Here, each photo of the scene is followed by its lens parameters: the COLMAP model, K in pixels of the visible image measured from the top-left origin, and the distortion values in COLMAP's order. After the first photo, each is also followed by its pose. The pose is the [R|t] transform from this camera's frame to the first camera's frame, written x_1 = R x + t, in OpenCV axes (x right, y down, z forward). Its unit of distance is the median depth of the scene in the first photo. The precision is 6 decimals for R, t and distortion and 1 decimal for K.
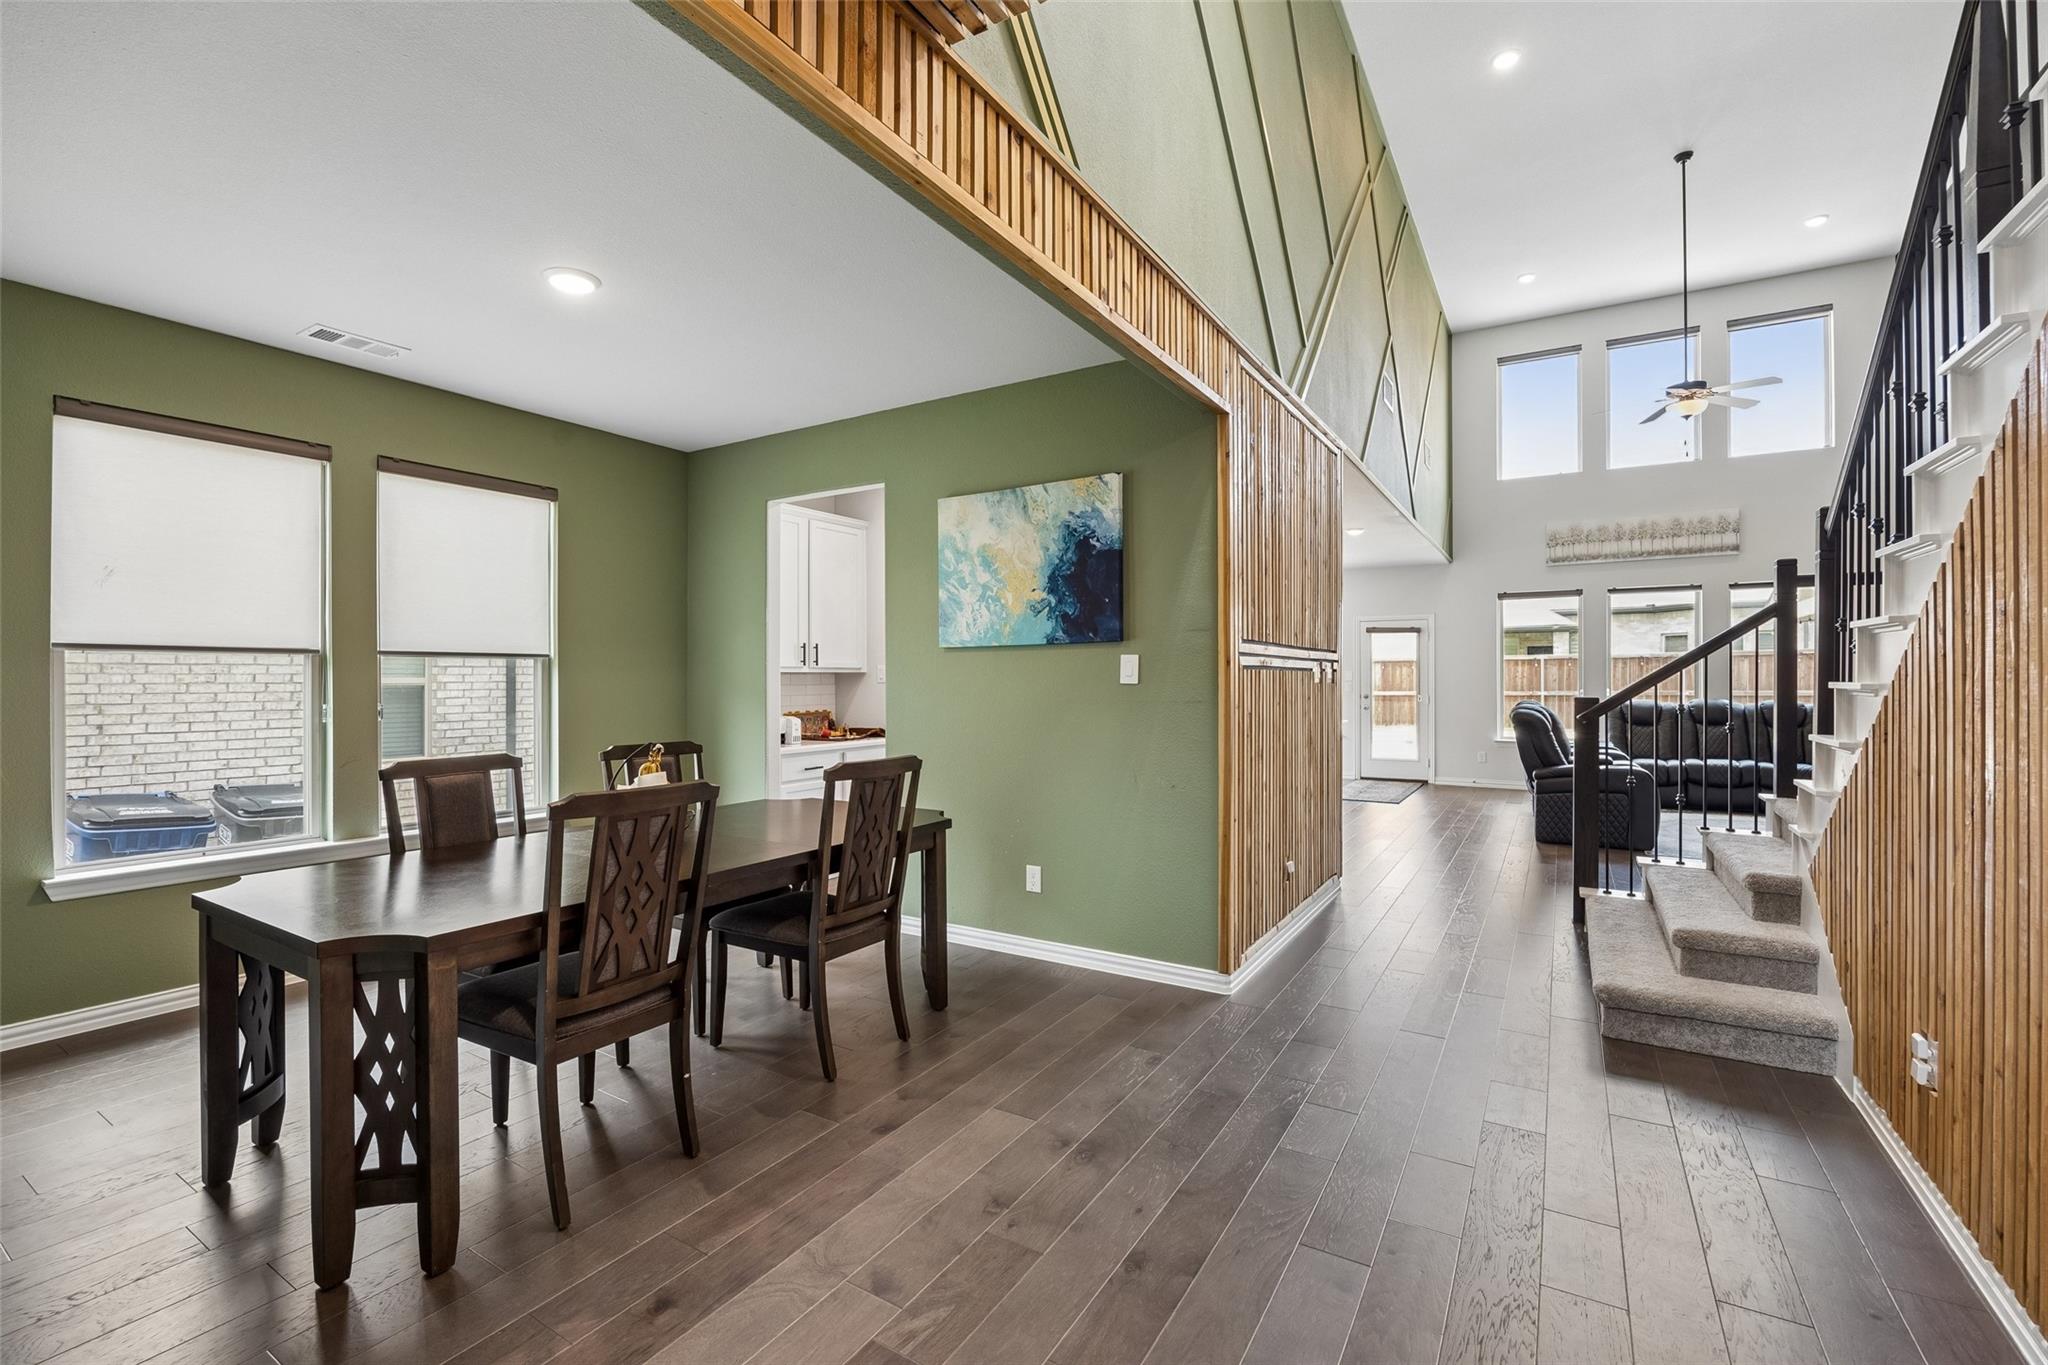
lens RADIAL K [[886.6, 0, 1012.3], [0, 886.6, 673.5], [0, 0, 1]] dist [-0.012726, -0.000435]
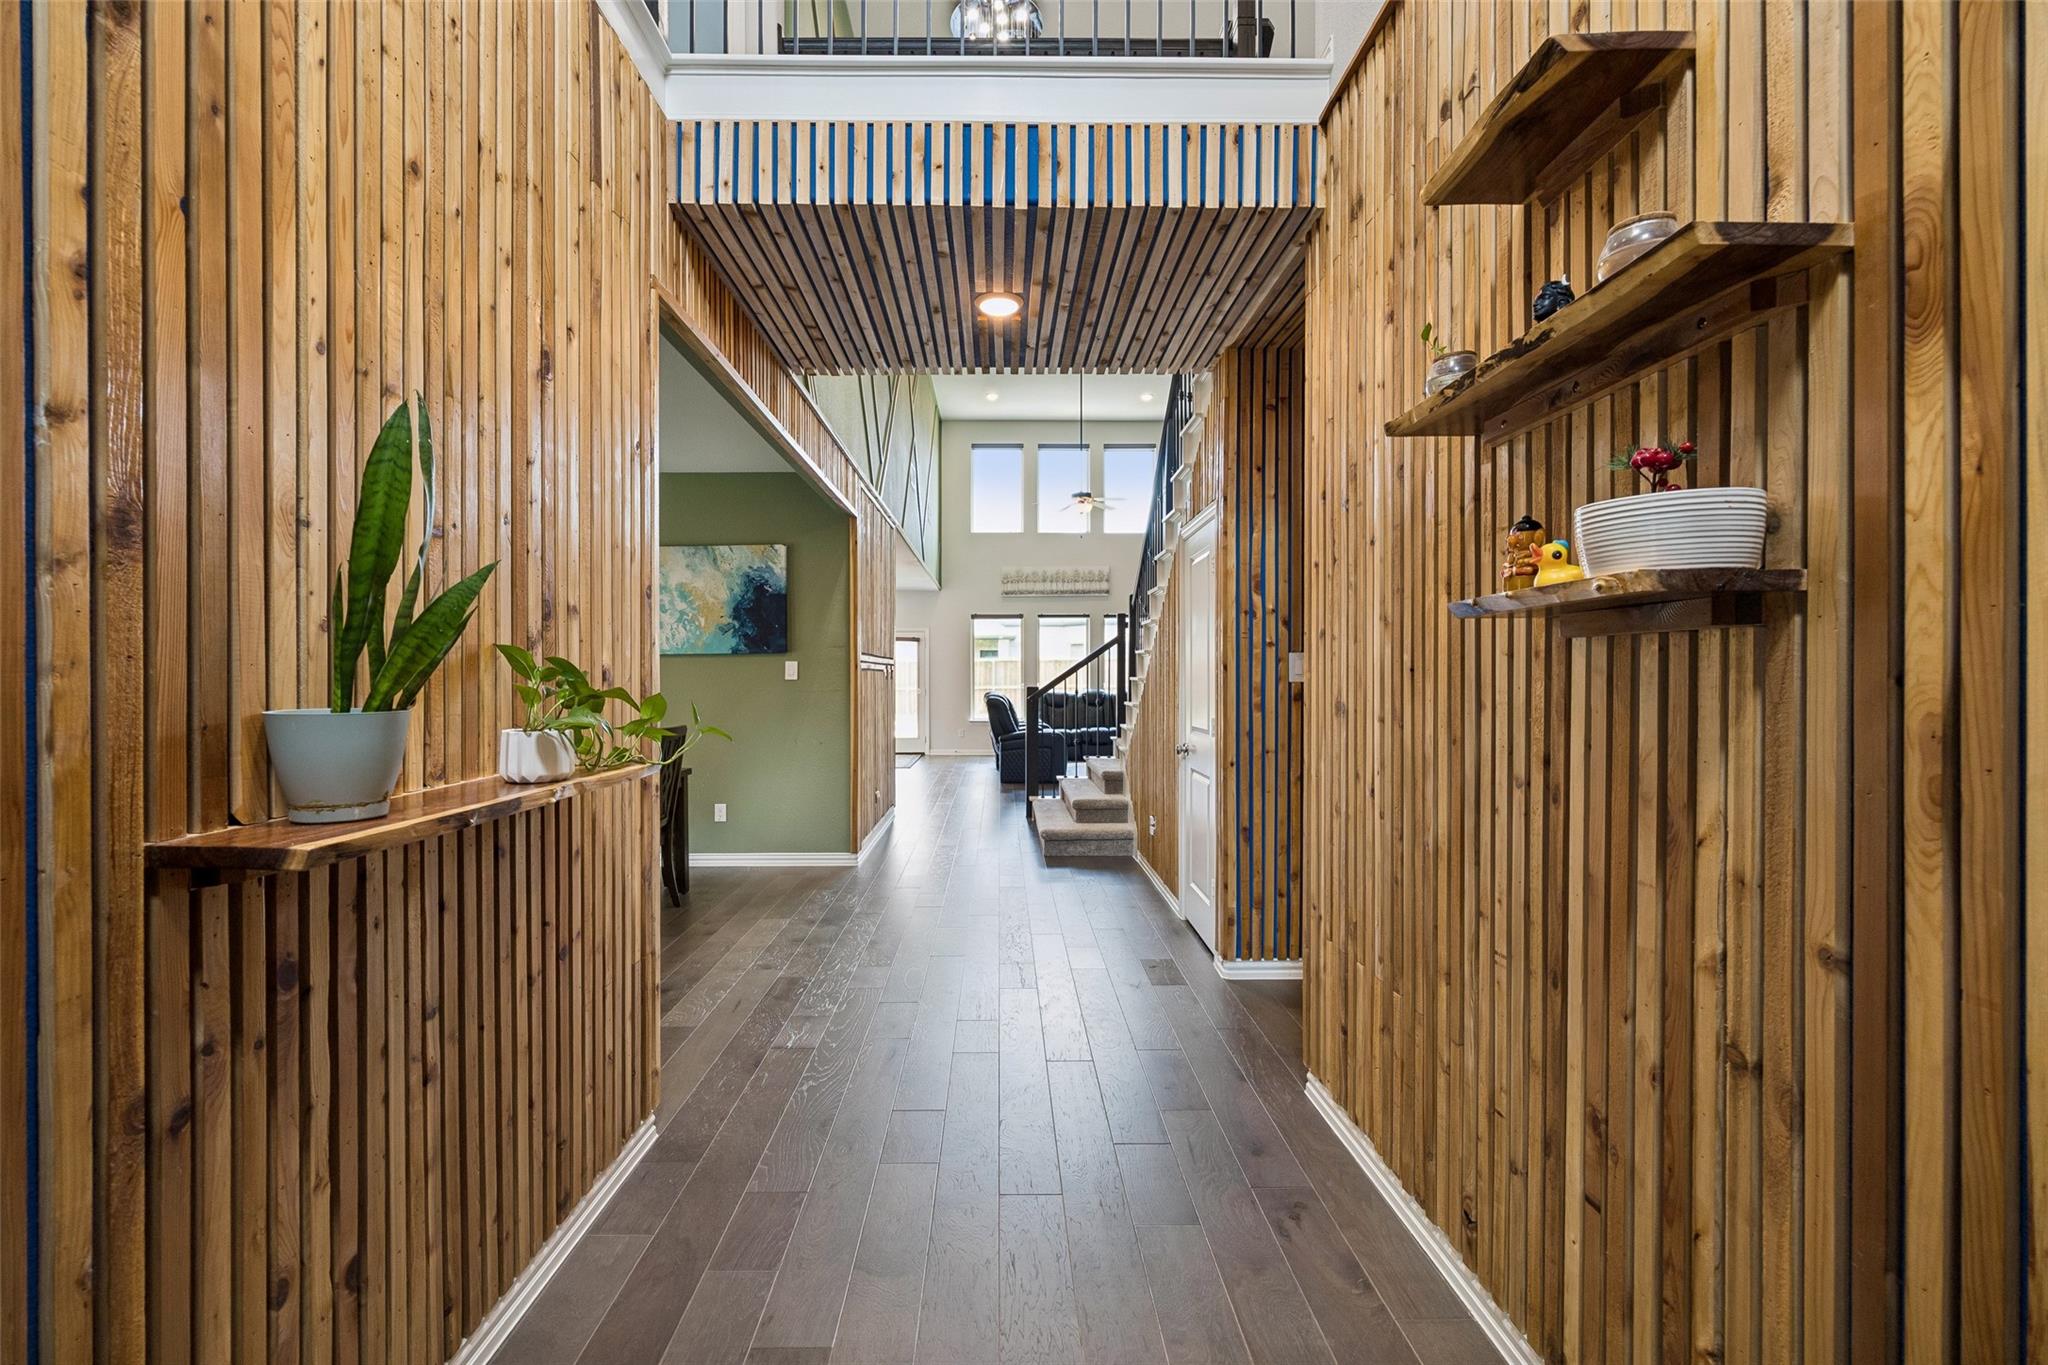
lens RADIAL K [[886.6, 0, 1024.5], [0, 886.6, 678.1], [0, 0, 1]] dist [-0.012726, -0.000435]
pose [[0.833046, -0.003504, 0.553192, -0.362218], [-0.000318, 0.999977, 0.006812, -0.002227], [-0.553203, -0.005851, 0.833026, -0.492744]]
